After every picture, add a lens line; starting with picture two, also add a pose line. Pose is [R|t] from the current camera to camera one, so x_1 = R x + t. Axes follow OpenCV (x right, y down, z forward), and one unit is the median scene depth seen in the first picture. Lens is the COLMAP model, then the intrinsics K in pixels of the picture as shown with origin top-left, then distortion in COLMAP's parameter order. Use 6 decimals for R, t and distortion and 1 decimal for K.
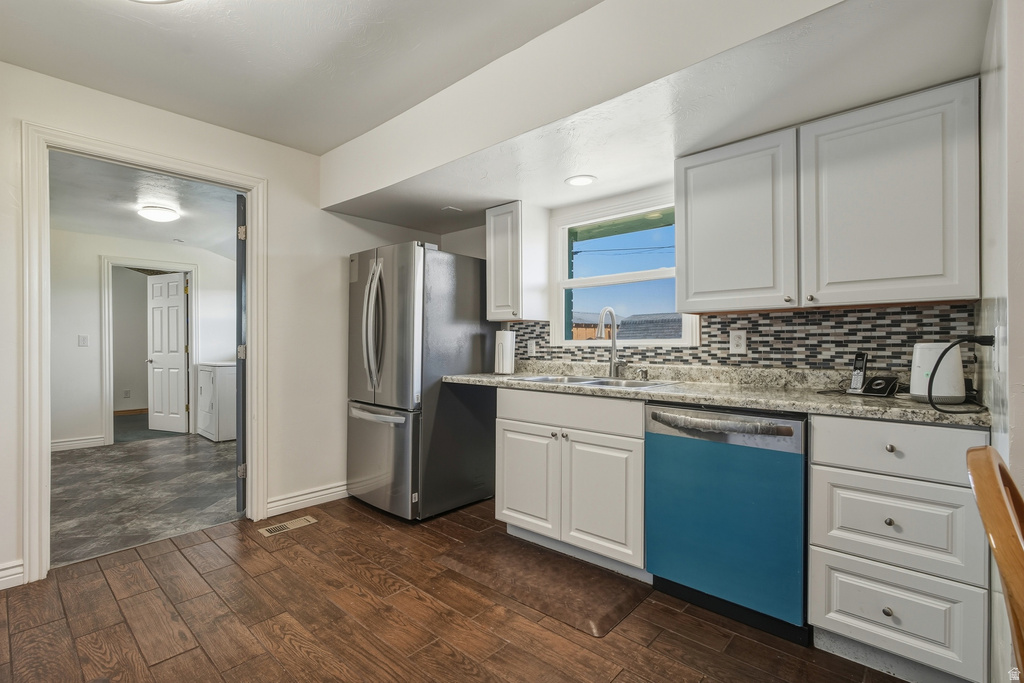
lens RADIAL K [[478.0, 0, 502.0], [0, 478.0, 342.4], [0, 0, 1]] dist [-0.001933, 0.000838]
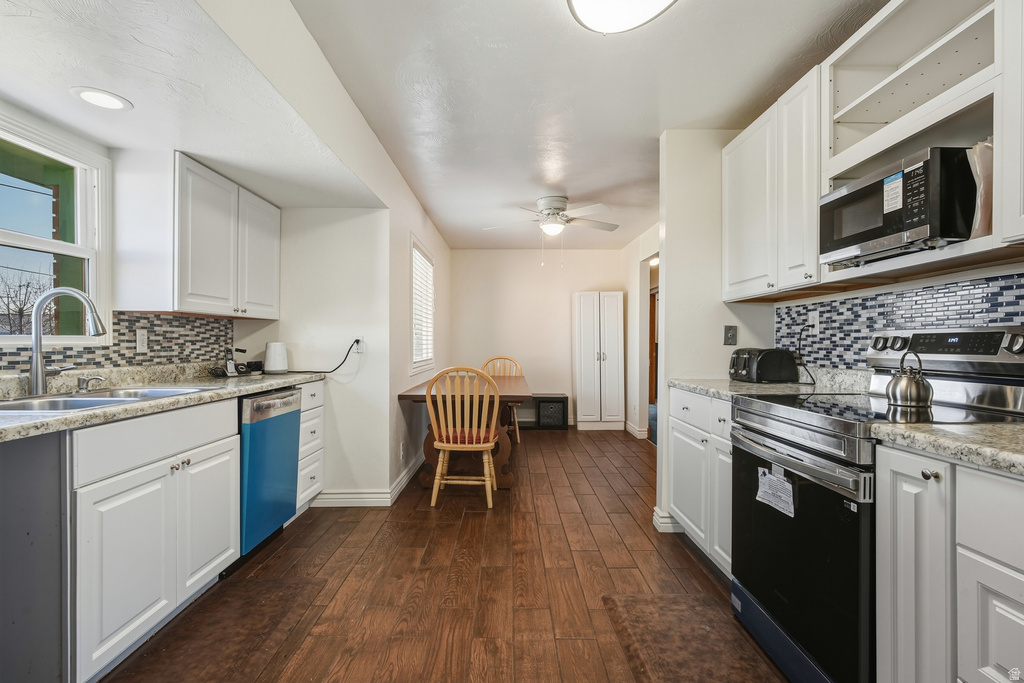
lens RADIAL K [[489.9, 0, 518.1], [0, 489.9, 343.7], [0, 0, 1]] dist [0.005912, 0.000449]
pose [[-0.690920, -0.005472, 0.722910, -0.819486], [-0.005929, 0.999981, 0.001902, -0.001815], [-0.722907, -0.002972, -0.690939, 1.174005]]
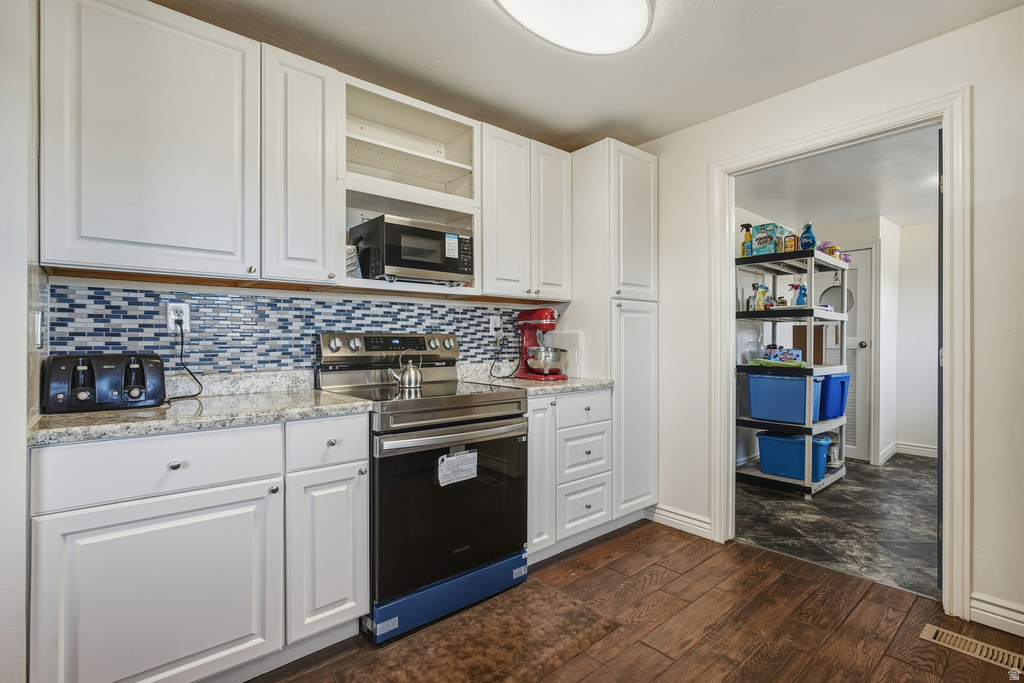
lens RADIAL K [[478.0, 0, 506.2], [0, 478.0, 343.5], [0, 0, 1]] dist [-0.001933, 0.000838]
pose [[-0.136410, -0.003683, -0.990646, 0.275221], [0.004422, 0.999981, -0.004327, 0.000310], [0.990643, -0.004971, -0.136391, 0.597095]]
